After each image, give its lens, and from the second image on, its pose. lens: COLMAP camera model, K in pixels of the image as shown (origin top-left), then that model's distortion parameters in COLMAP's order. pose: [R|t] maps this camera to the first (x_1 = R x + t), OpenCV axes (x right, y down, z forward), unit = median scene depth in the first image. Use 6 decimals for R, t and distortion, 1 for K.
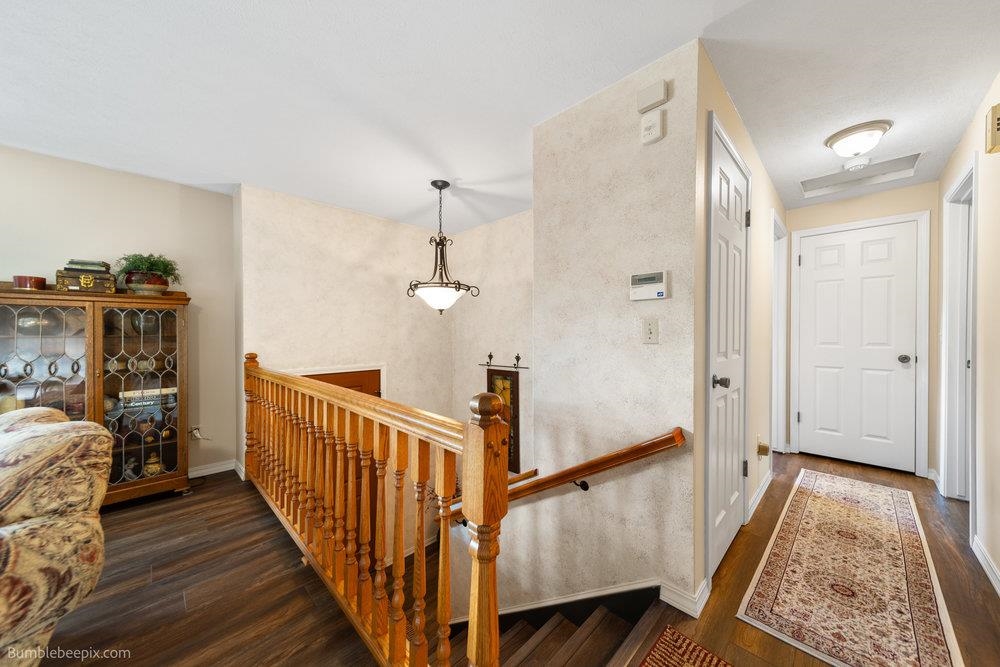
lens RADIAL K [[349.2, 0, 507.3], [0, 349.2, 333.6], [0, 0, 1]] dist [0.006863, 0.000126]
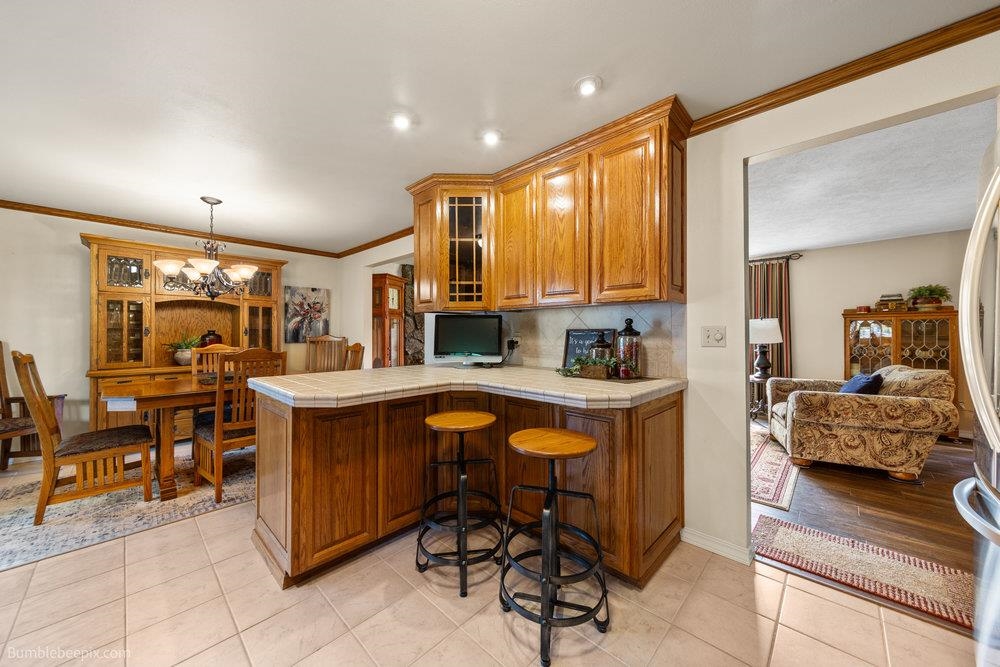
lens RADIAL K [[349.2, 0, 496.6], [0, 349.2, 335.6], [0, 0, 1]] dist [0.006863, 0.000126]
pose [[0.001243, 0.010589, -0.999943, 0.610164], [-0.003673, 0.999937, 0.010584, -0.004953], [0.999992, 0.003659, 0.001282, -1.002741]]
